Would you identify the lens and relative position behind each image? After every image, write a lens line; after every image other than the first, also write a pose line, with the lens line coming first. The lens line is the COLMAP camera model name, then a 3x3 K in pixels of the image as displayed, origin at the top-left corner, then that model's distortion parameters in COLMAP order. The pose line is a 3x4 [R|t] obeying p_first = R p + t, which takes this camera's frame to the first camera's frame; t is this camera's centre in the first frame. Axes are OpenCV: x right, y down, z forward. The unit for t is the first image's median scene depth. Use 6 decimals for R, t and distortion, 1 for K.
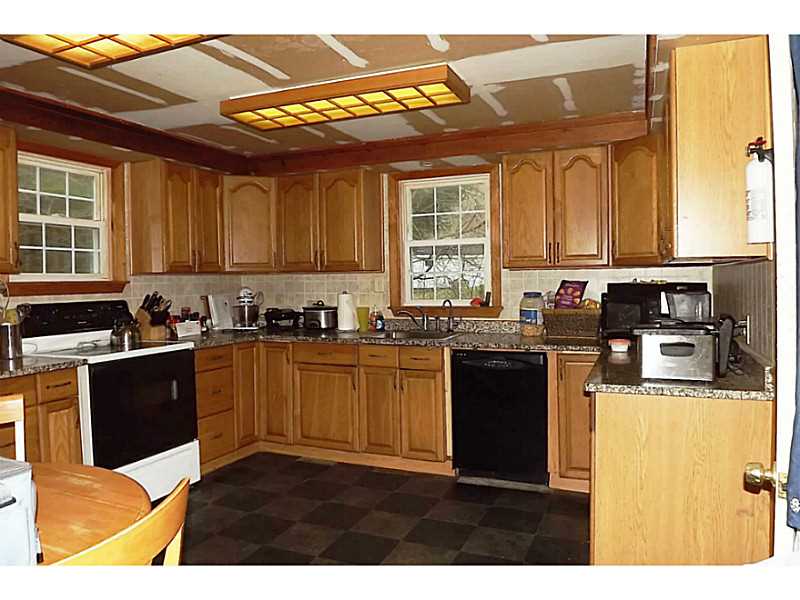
lens RADIAL K [[580.9, 0, 400.0], [0, 580.9, 300.0], [0, 0, 1]] dist [-0.032867, -0.004571]
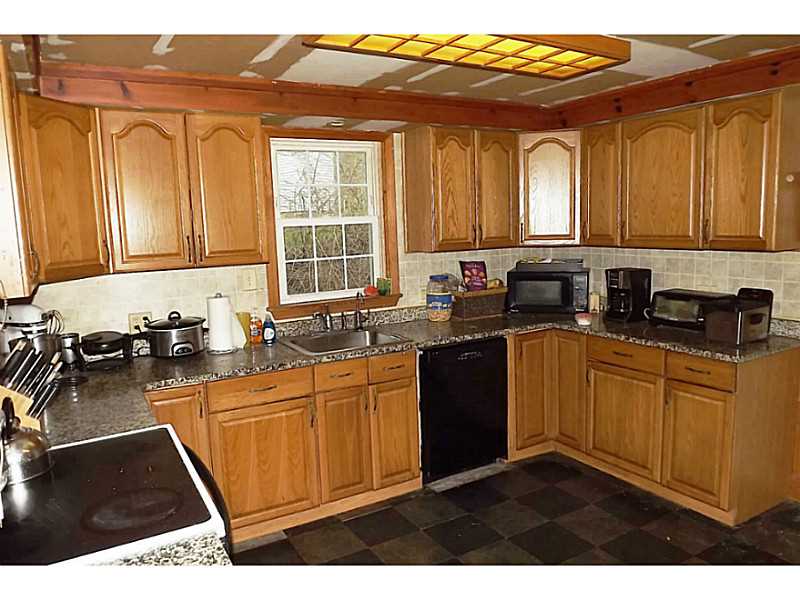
lens RADIAL K [[580.9, 0, 400.0], [0, 580.9, 300.0], [0, 0, 1]] dist [-0.032867, -0.004571]
pose [[0.601349, -0.116292, 0.790478, -0.583110], [0.052033, 0.992951, 0.106495, -0.079956], [-0.797291, -0.022909, 0.603161, 0.476596]]
